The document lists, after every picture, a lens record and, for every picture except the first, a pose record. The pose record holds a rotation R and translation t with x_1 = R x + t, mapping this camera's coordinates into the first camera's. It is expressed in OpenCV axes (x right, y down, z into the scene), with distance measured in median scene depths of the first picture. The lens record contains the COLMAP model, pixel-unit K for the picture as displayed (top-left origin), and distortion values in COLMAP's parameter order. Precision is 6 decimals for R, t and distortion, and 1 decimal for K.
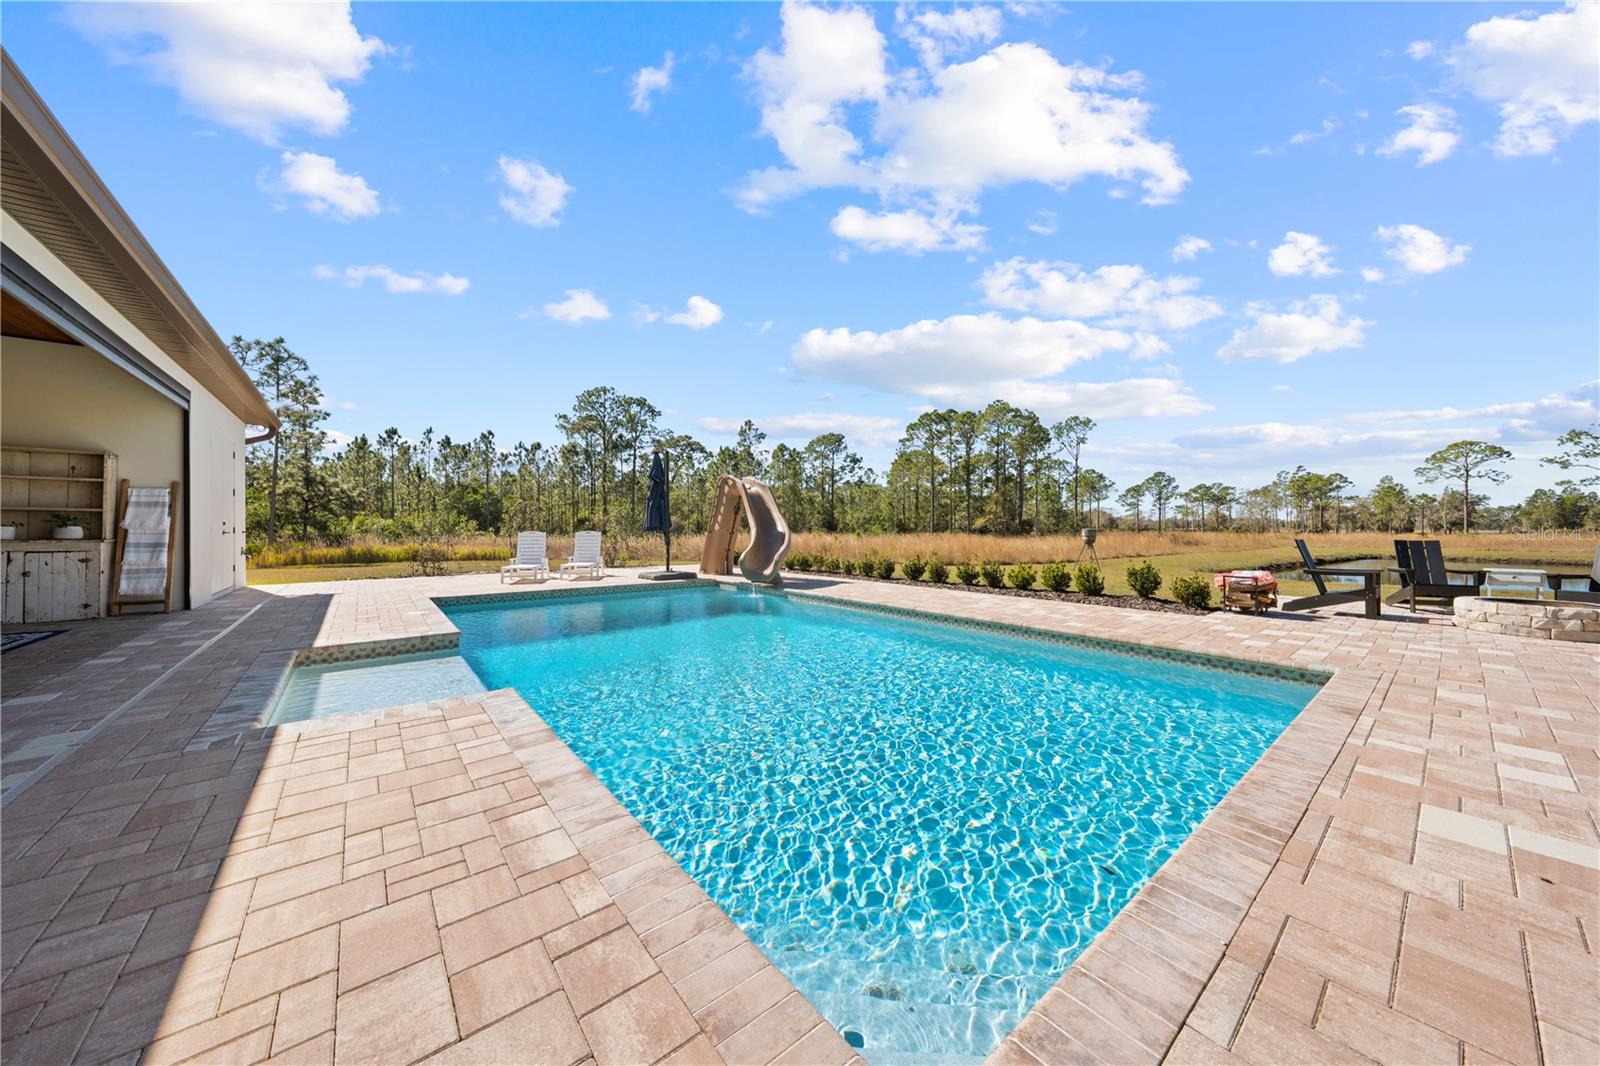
lens RADIAL K [[543.3, 0, 801.2], [0, 543.3, 521.6], [0, 0, 1]] dist [-0.003486, 0.000424]
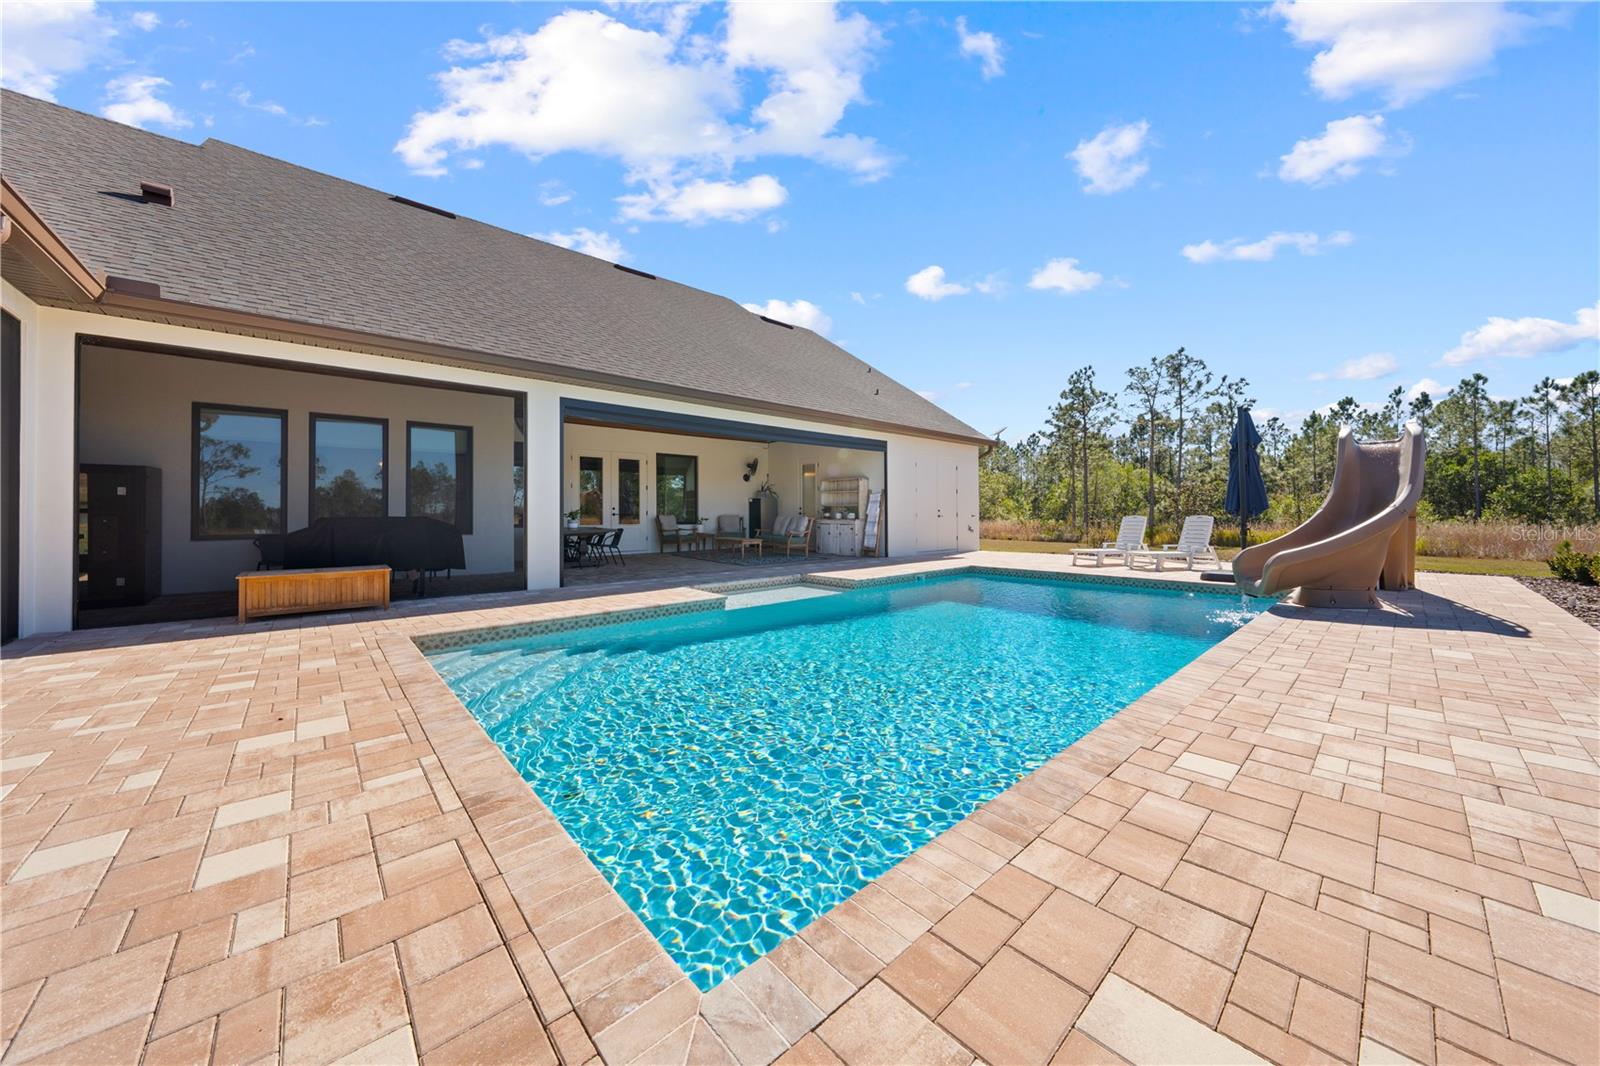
lens RADIAL K [[543.3, 0, 796.1], [0, 543.3, 509.9], [0, 0, 1]] dist [-0.003486, 0.000424]
pose [[0.046355, -0.008209, -0.998891, 0.086388], [0.016565, 0.999835, -0.007449, 0.000768], [0.998788, -0.016201, 0.046483, 0.069758]]
